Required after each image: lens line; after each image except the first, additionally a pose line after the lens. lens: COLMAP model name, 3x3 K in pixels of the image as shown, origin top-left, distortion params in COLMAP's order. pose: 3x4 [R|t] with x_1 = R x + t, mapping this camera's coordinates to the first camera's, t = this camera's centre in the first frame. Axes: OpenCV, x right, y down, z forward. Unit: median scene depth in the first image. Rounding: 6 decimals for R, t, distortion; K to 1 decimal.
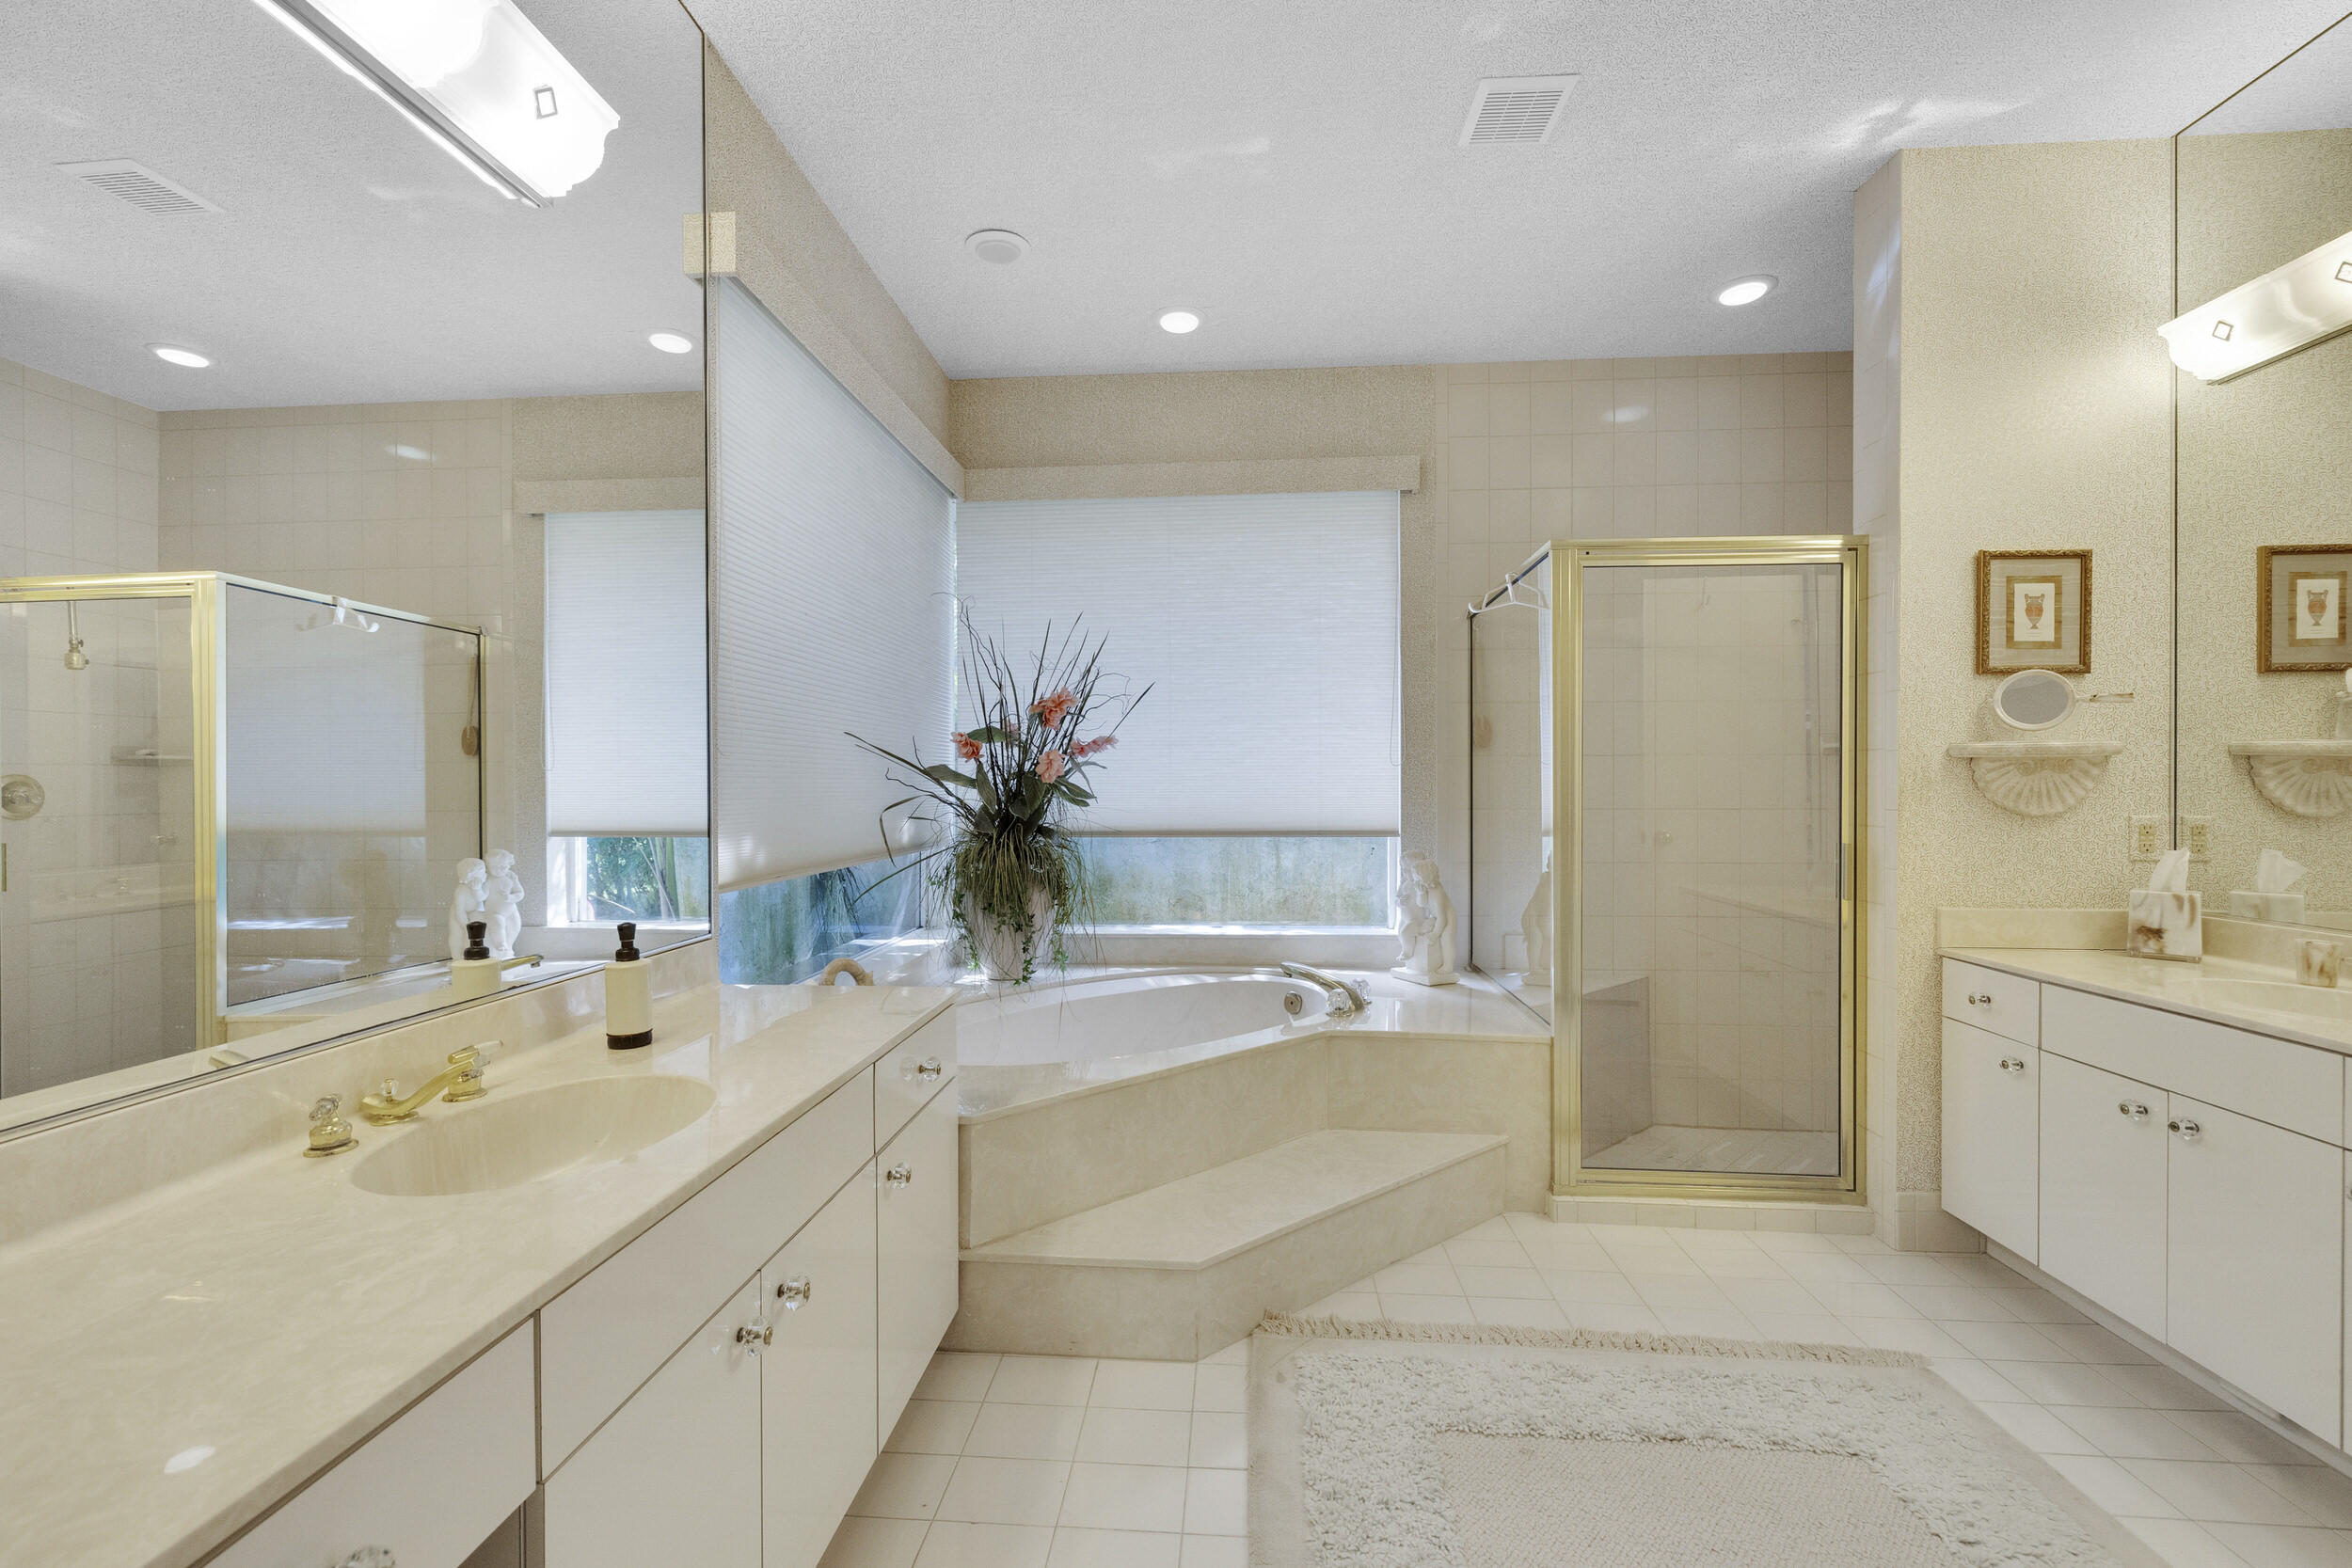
lens RADIAL K [[974.1, 0, 1168.1], [0, 974.1, 792.4], [0, 0, 1]] dist [-0.002585, -0.000462]
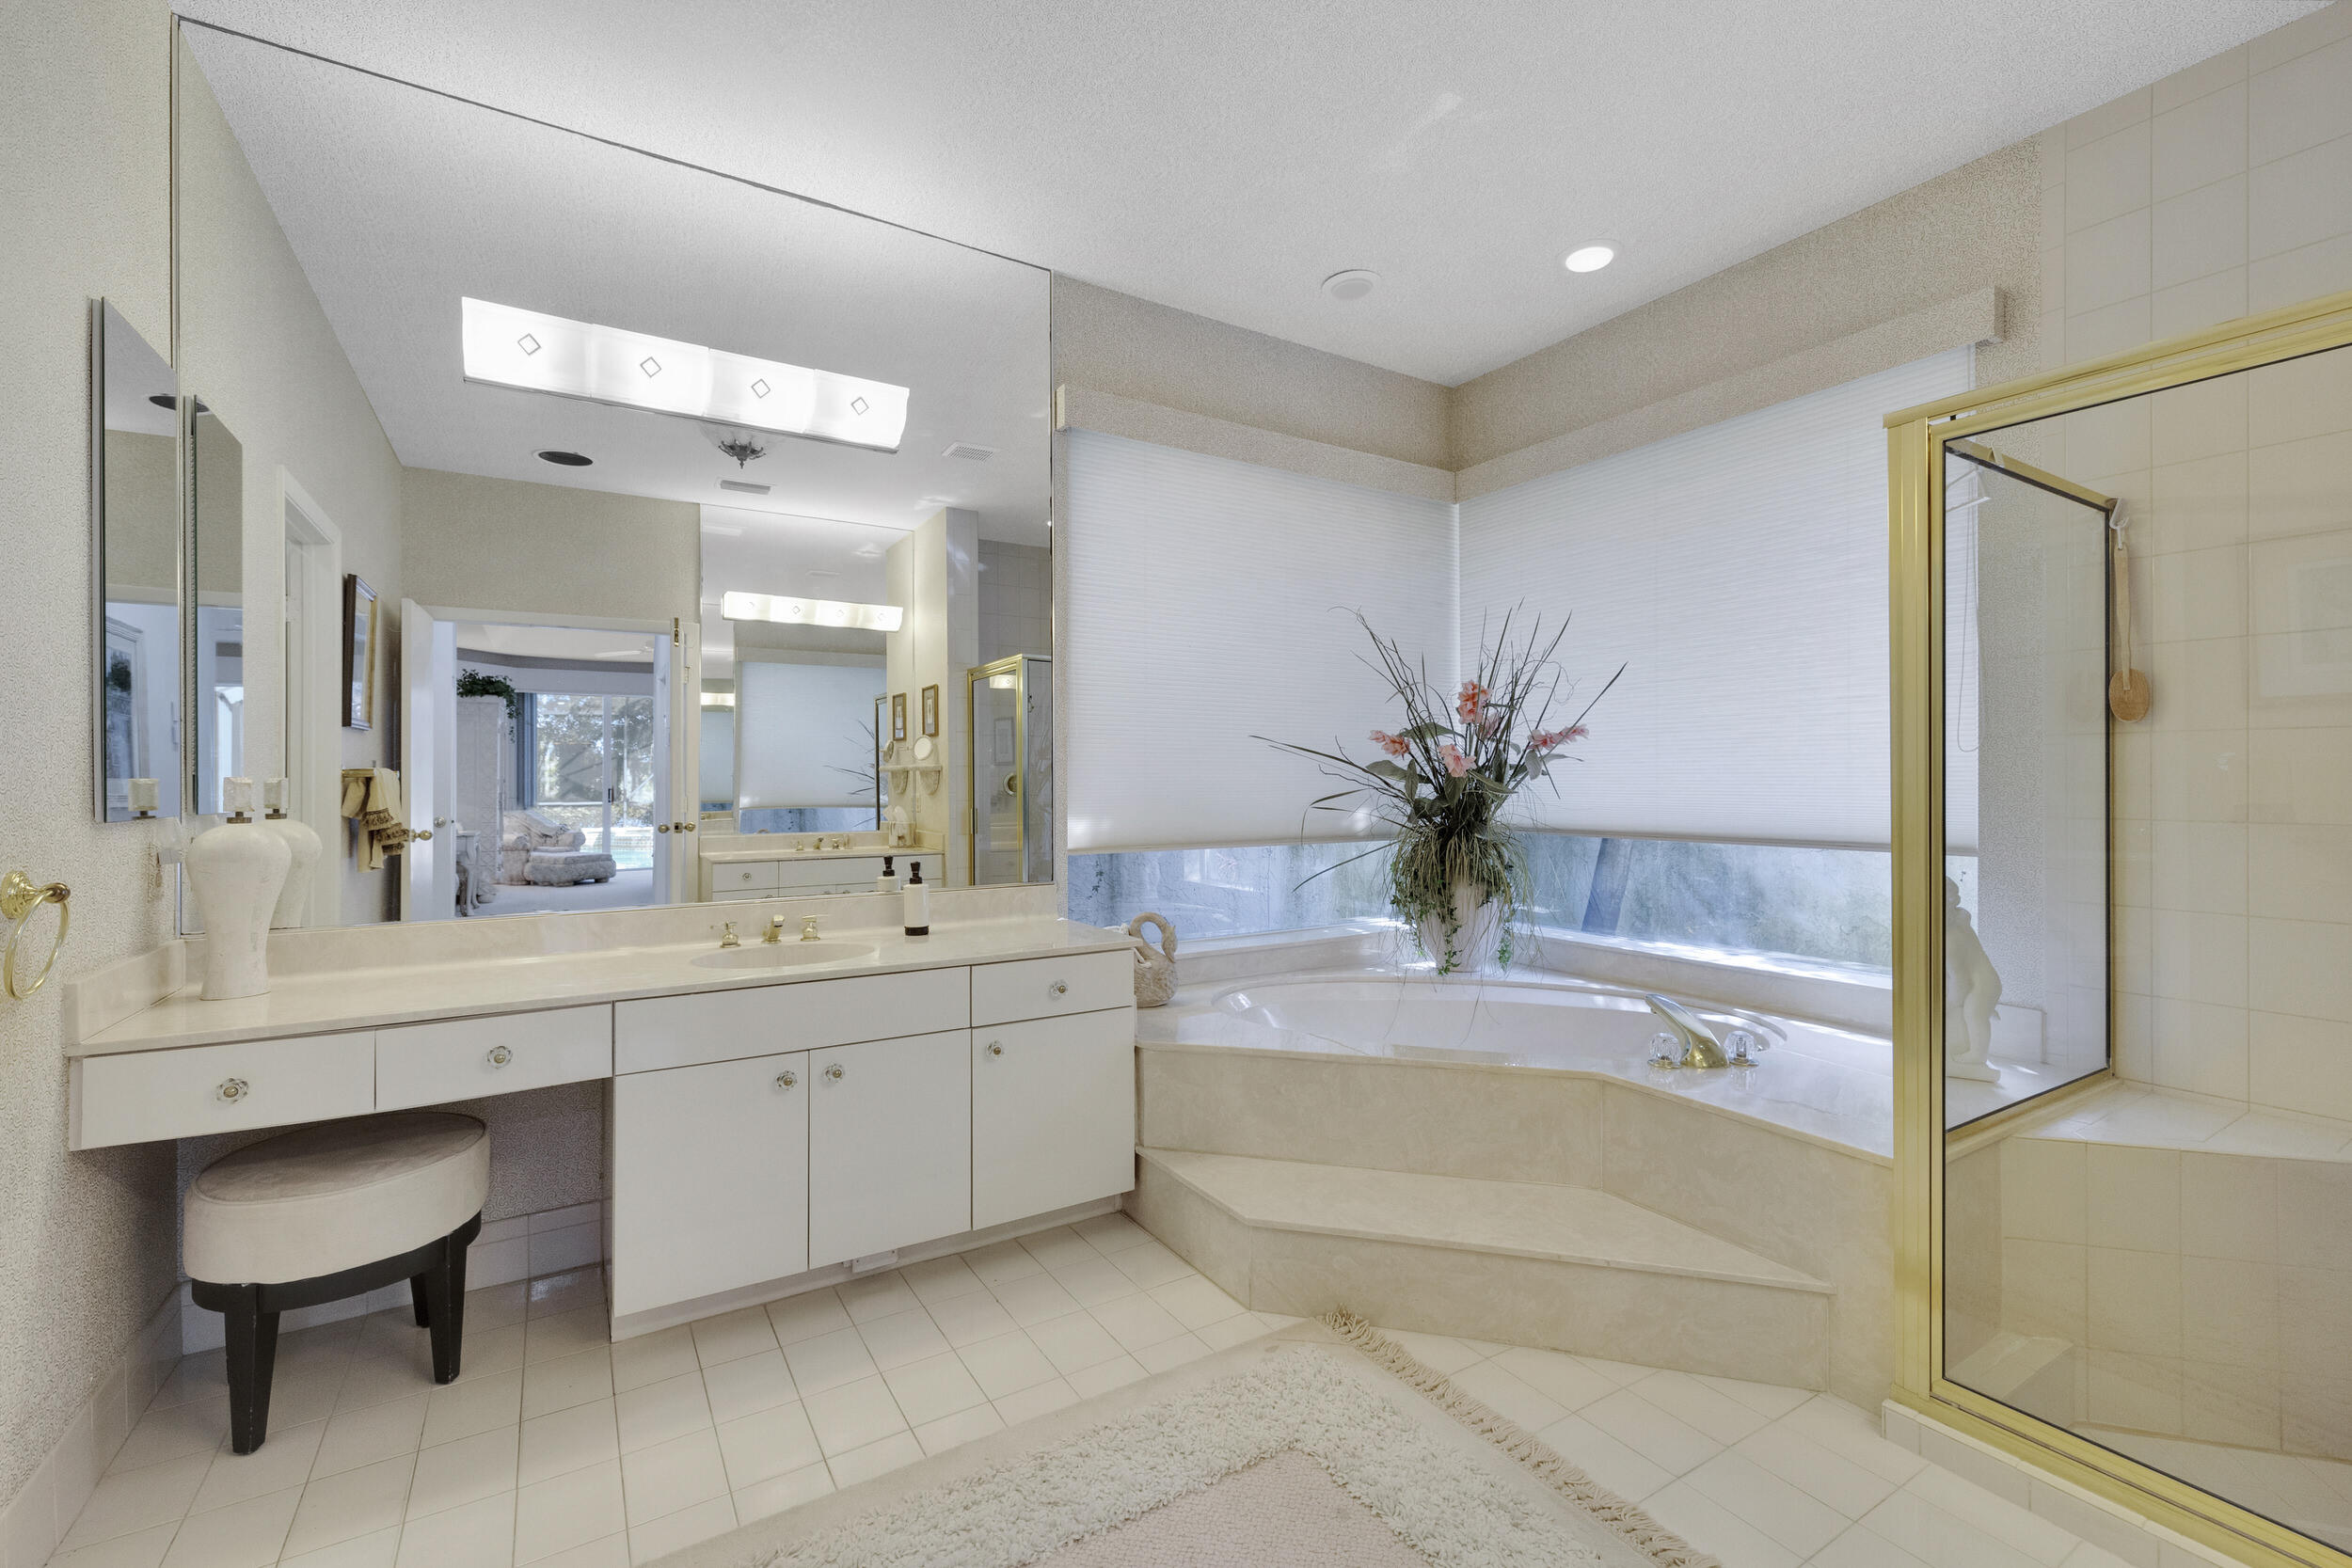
lens RADIAL K [[974.1, 0, 1164.5], [0, 974.1, 777.2], [0, 0, 1]] dist [-0.002585, -0.000462]
pose [[0.592569, -0.000474, -0.805519, 0.502014], [-0.005595, 0.999973, -0.004705, -0.002775], [0.805500, 0.007295, 0.592551, 0.163207]]
